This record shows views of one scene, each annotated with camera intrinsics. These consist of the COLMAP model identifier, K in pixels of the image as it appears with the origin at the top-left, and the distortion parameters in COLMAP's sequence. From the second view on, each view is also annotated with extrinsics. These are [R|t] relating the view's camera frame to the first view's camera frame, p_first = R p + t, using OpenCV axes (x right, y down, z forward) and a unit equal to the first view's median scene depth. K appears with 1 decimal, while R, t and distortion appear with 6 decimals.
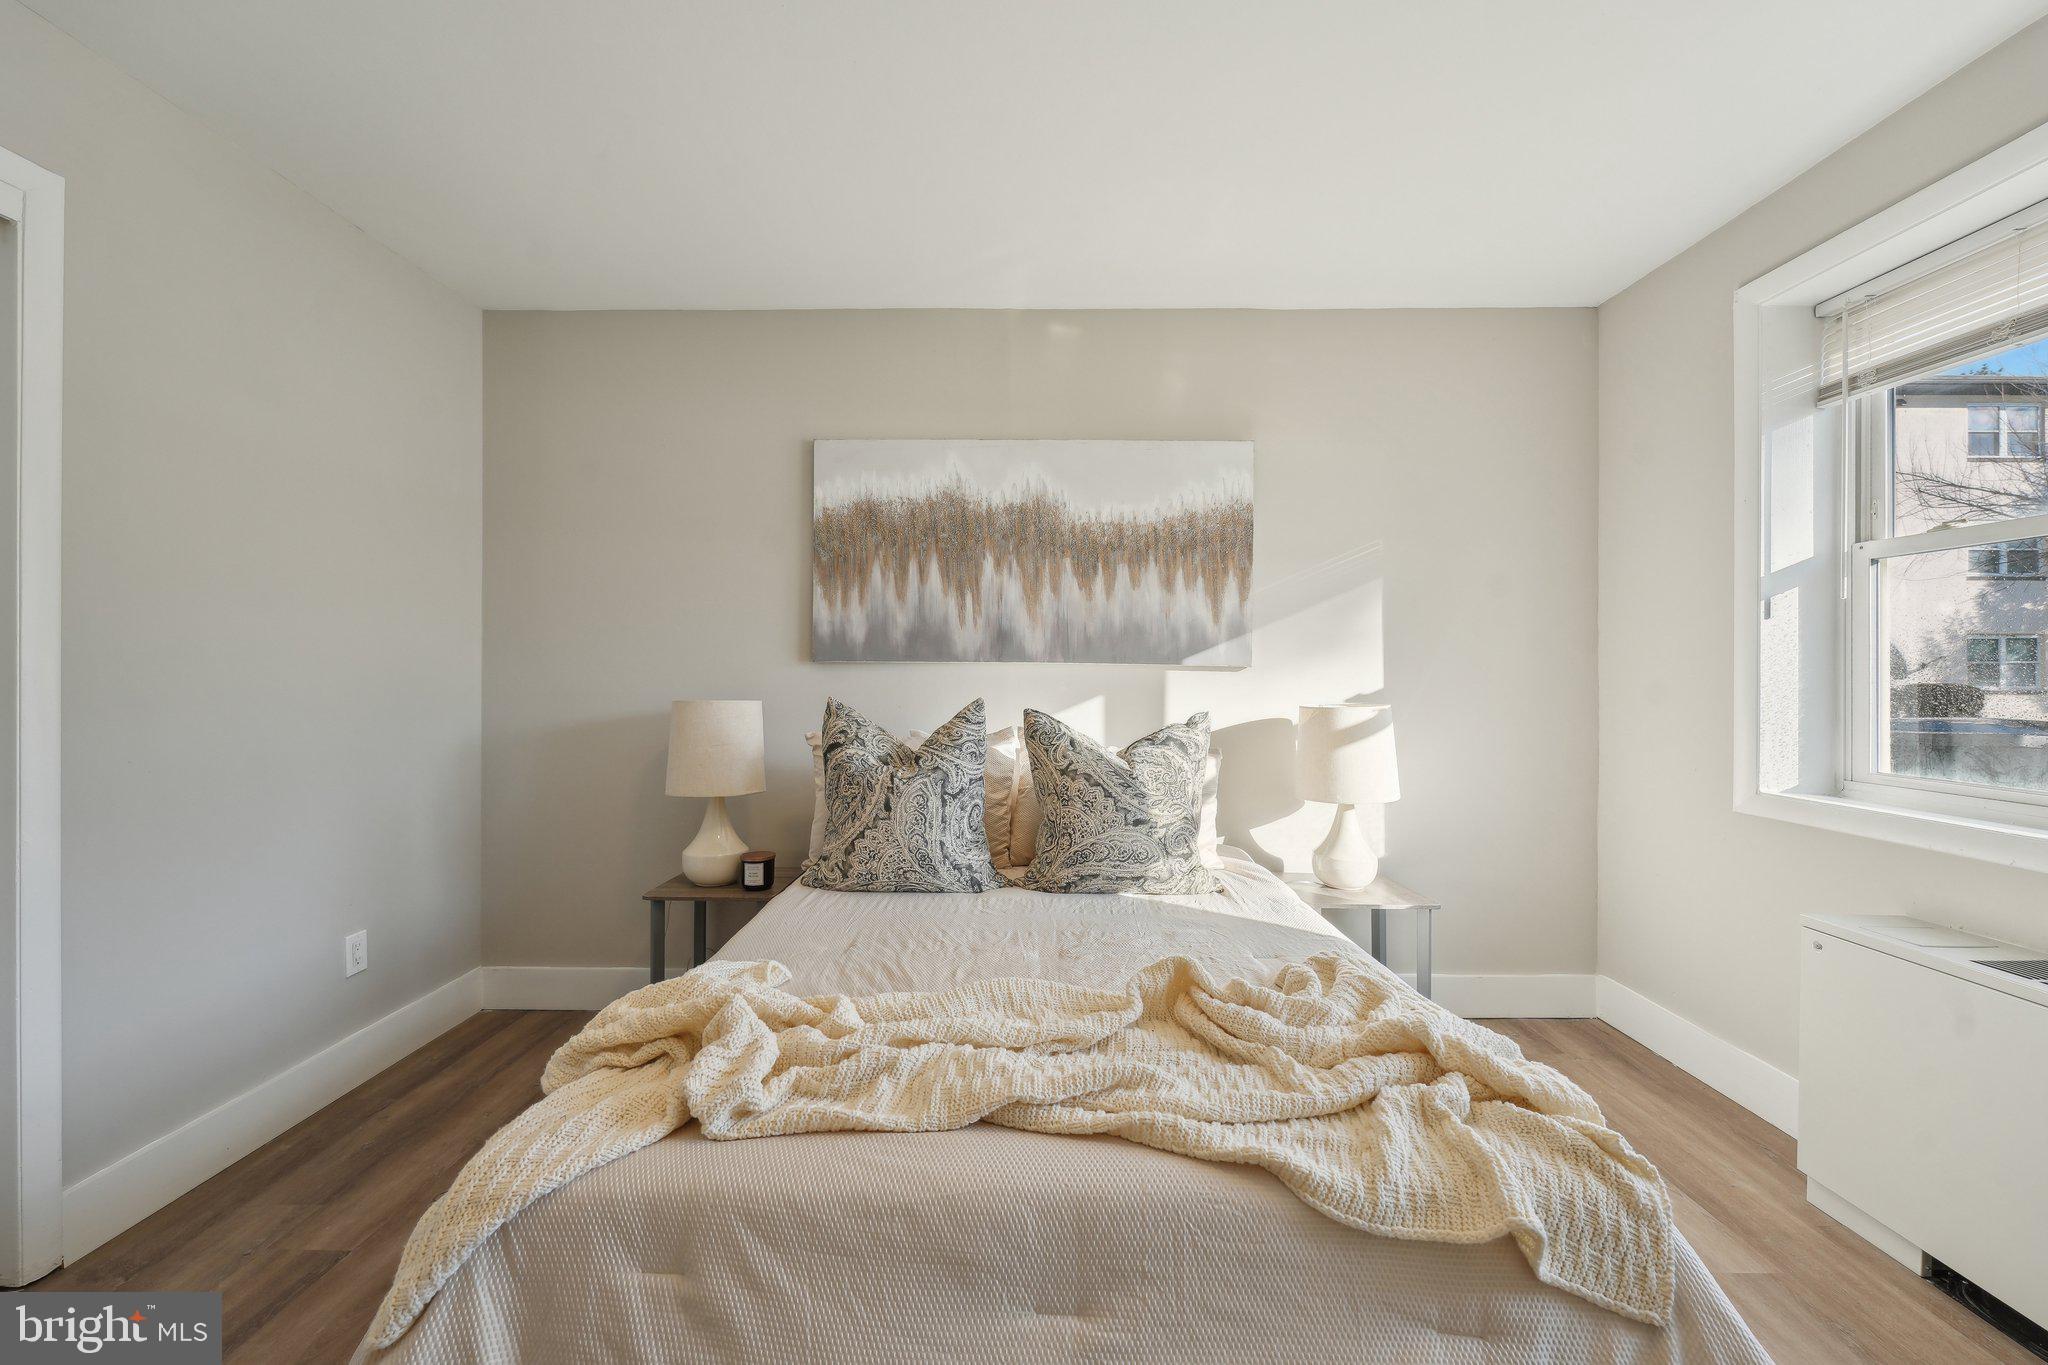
lens RADIAL K [[833.1, 0, 1015.1], [0, 833.1, 671.1], [0, 0, 1]] dist [-0.000203, -0.000152]
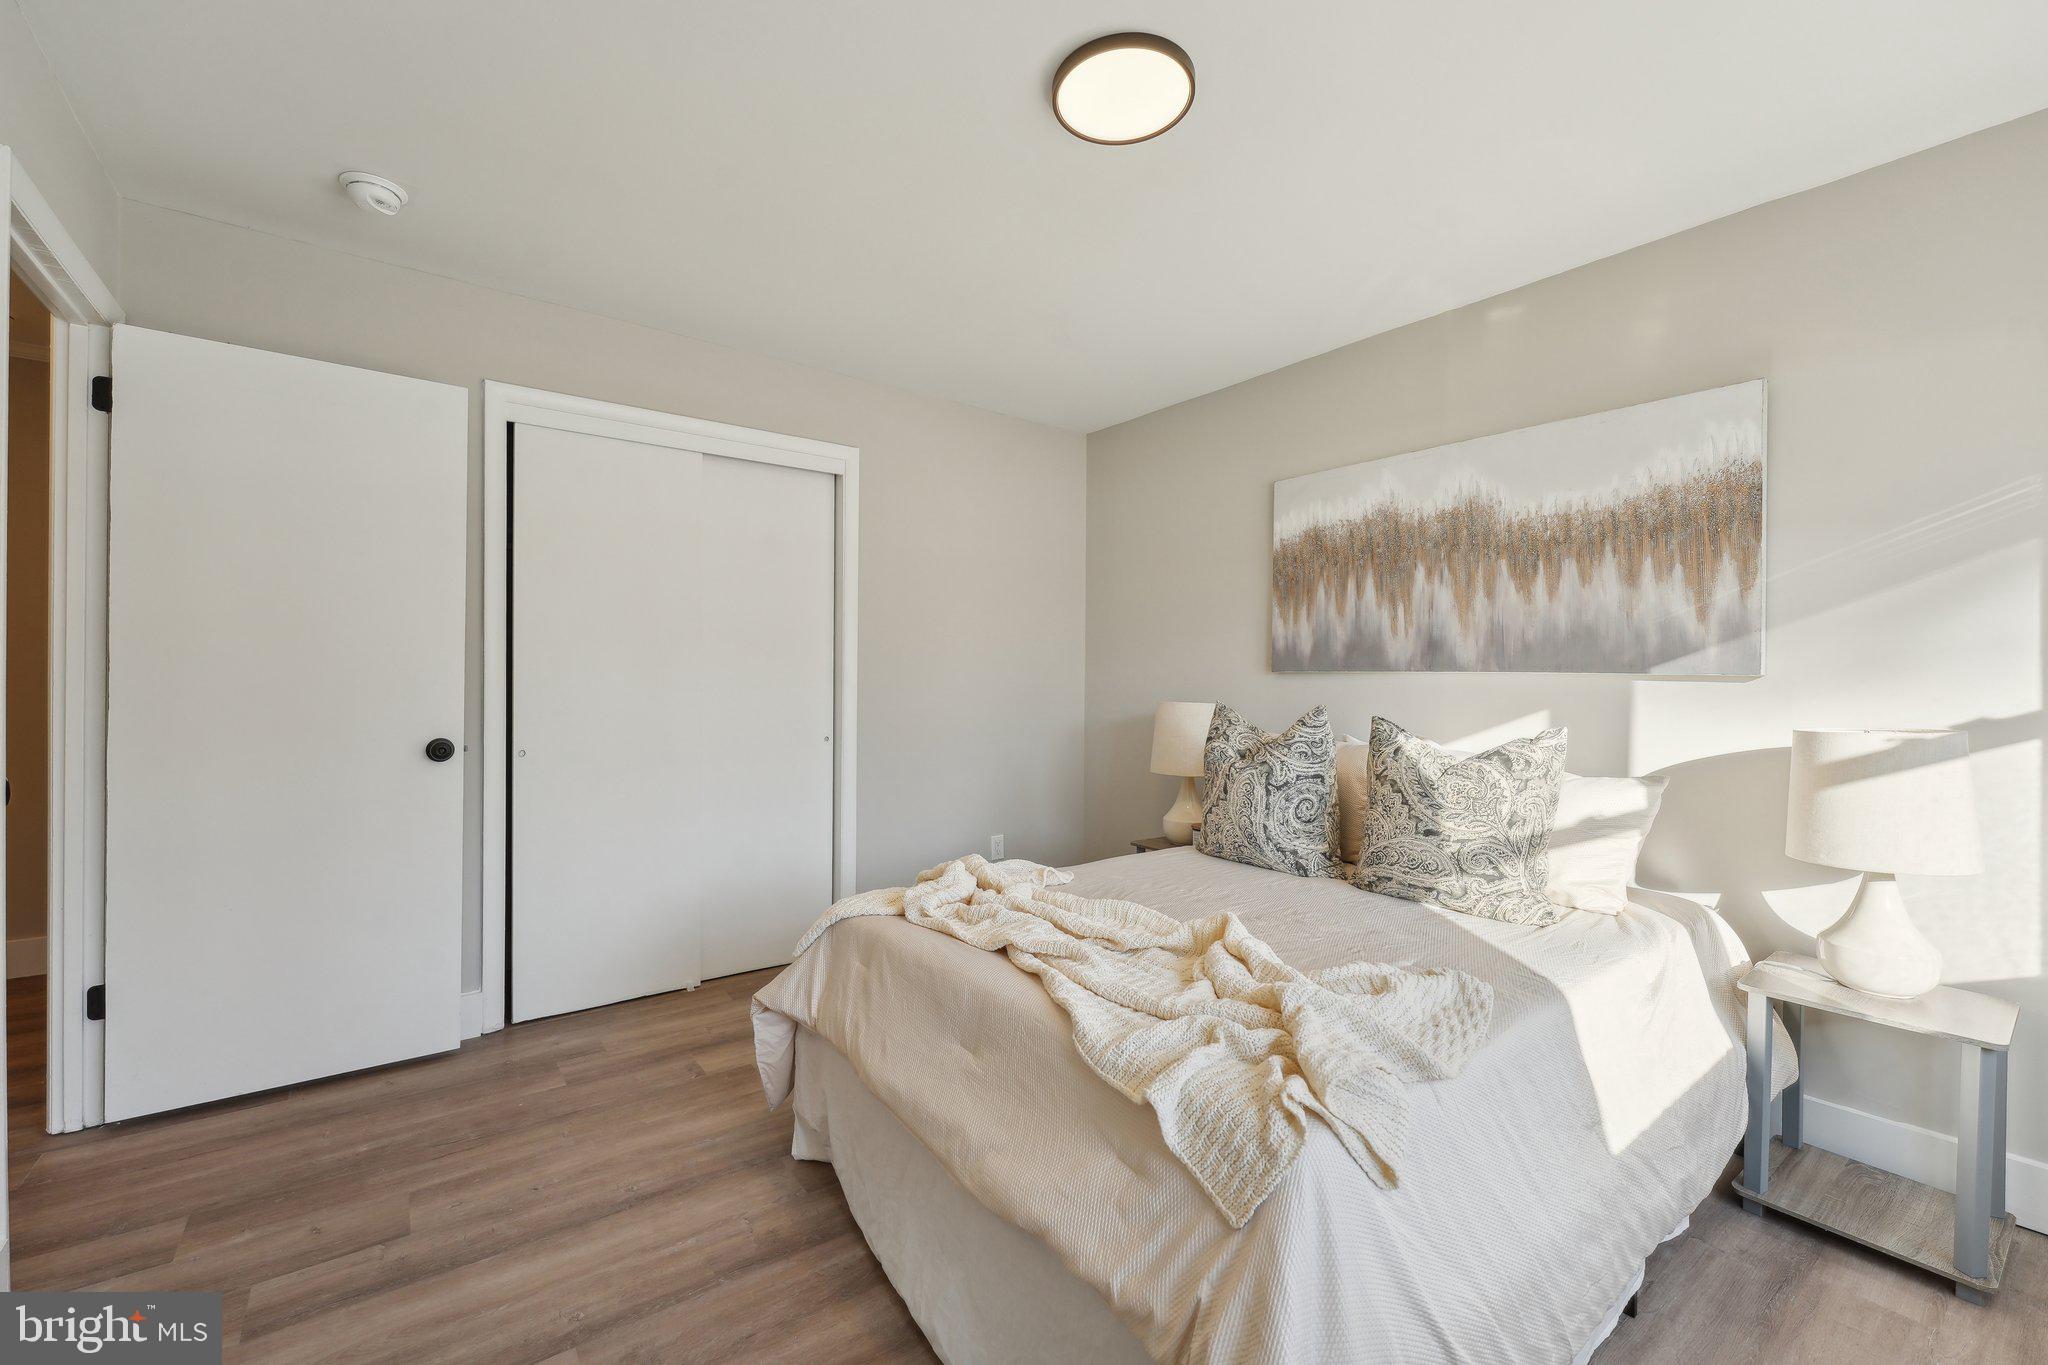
lens RADIAL K [[824.8, 0, 1024.0], [0, 824.8, 682.5], [0, 0, 1]] dist [-0.000051, -0.000054]
pose [[0.620561, 0.005081, -0.784142, 0.553381], [-0.004944, 0.999984, 0.002567, 0.002360], [0.784143, 0.002284, 0.620576, 0.011409]]
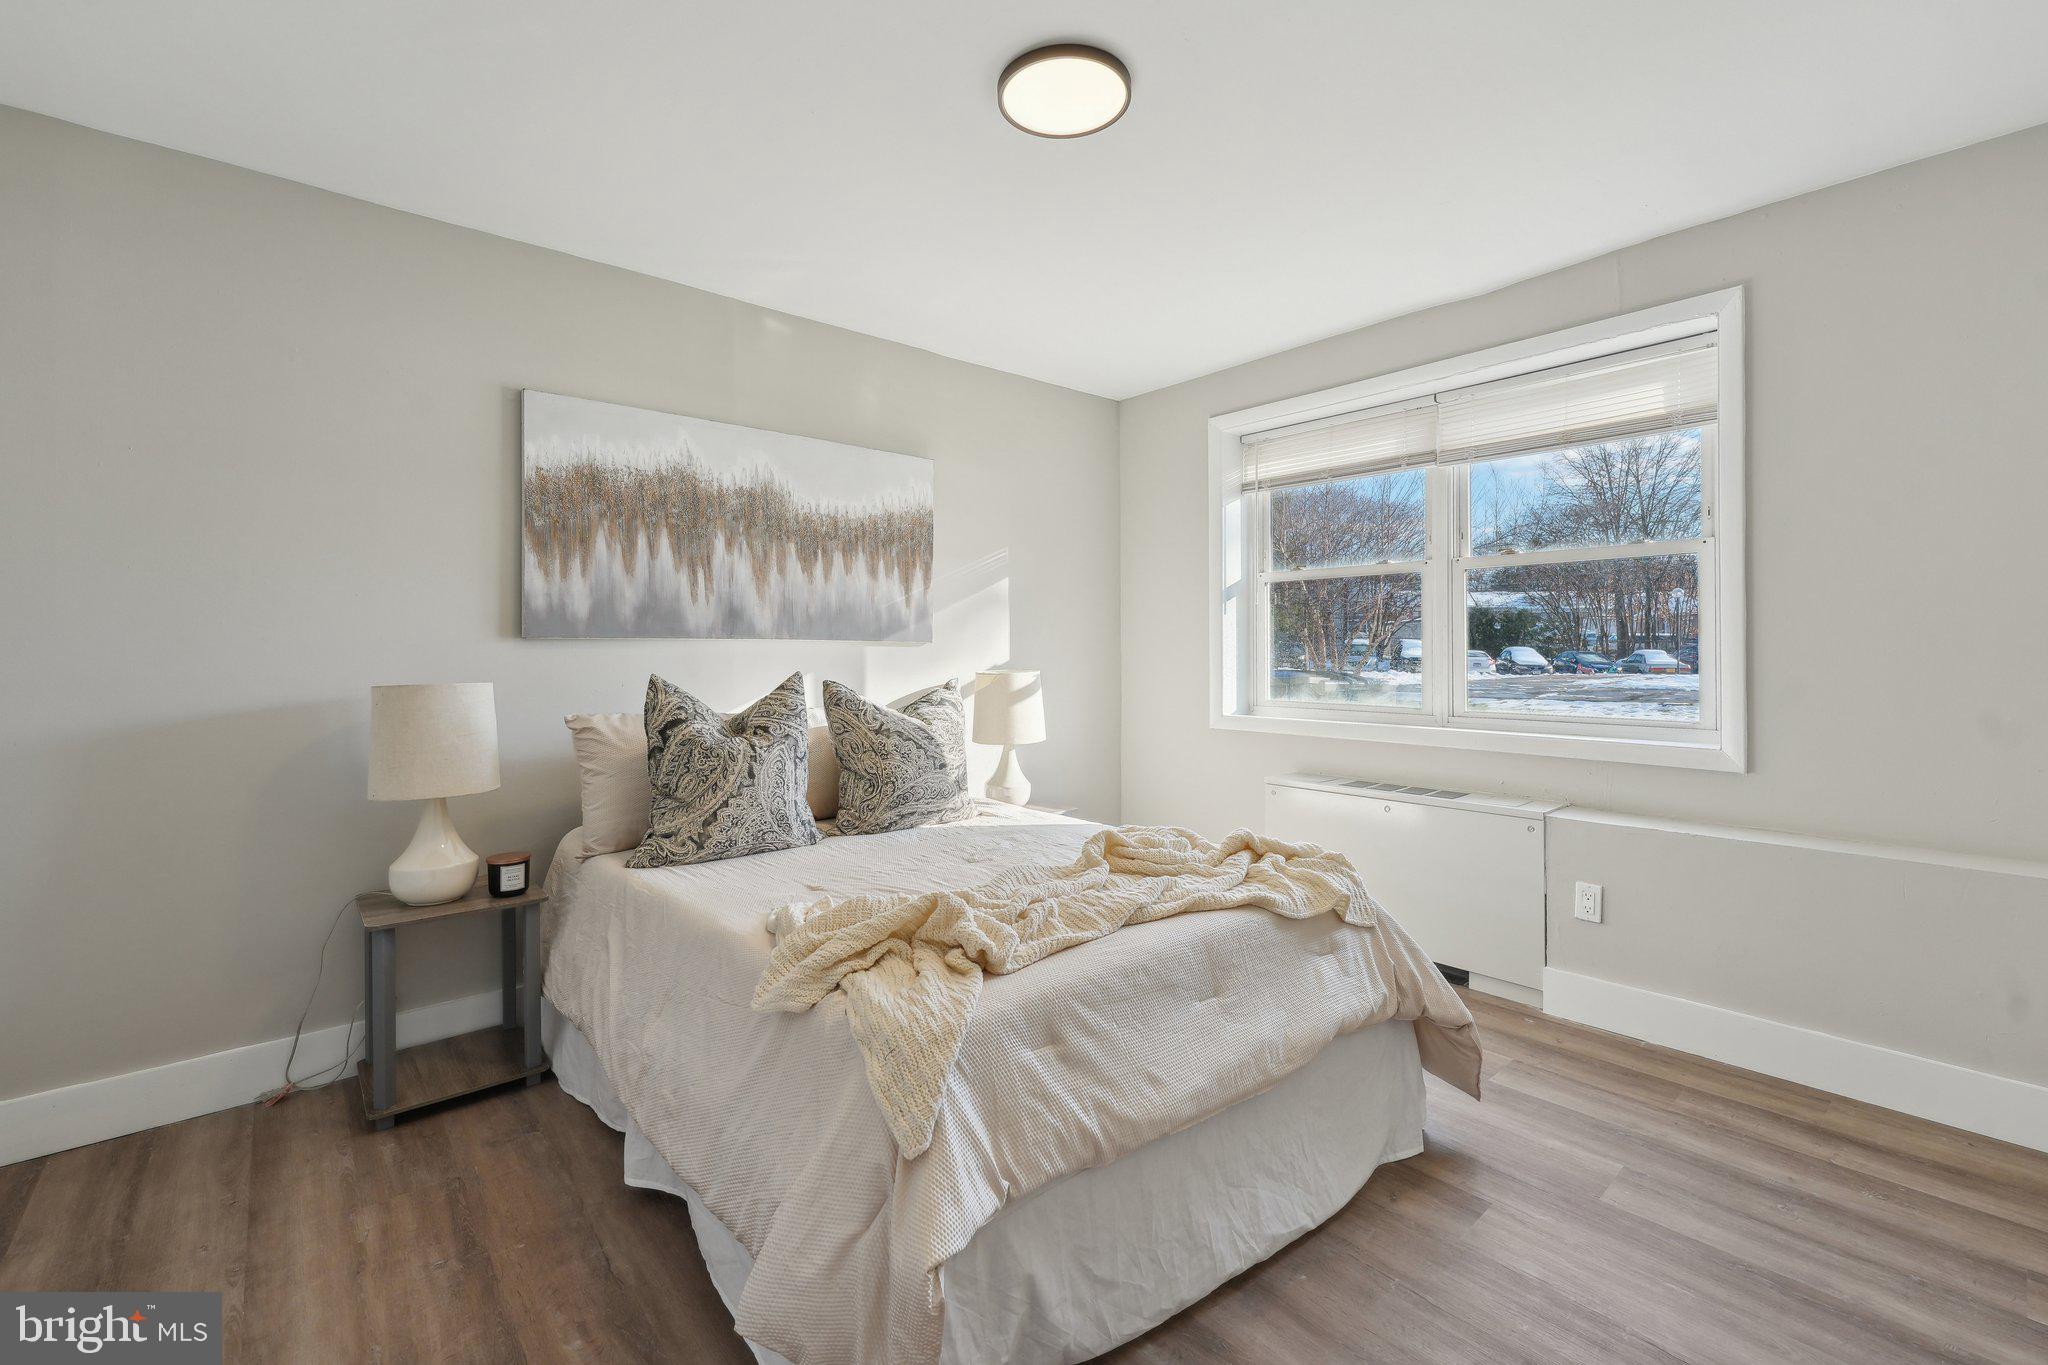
lens RADIAL K [[868.8, 0, 1019.5], [0, 868.8, 648.3], [0, 0, 1]] dist [0.000390, -0.000106]
pose [[0.749364, -0.006080, 0.662130, -0.569120], [0.005756, 0.999980, 0.002667, 0.000196], [-0.662133, 0.001813, 0.749384, -0.056870]]
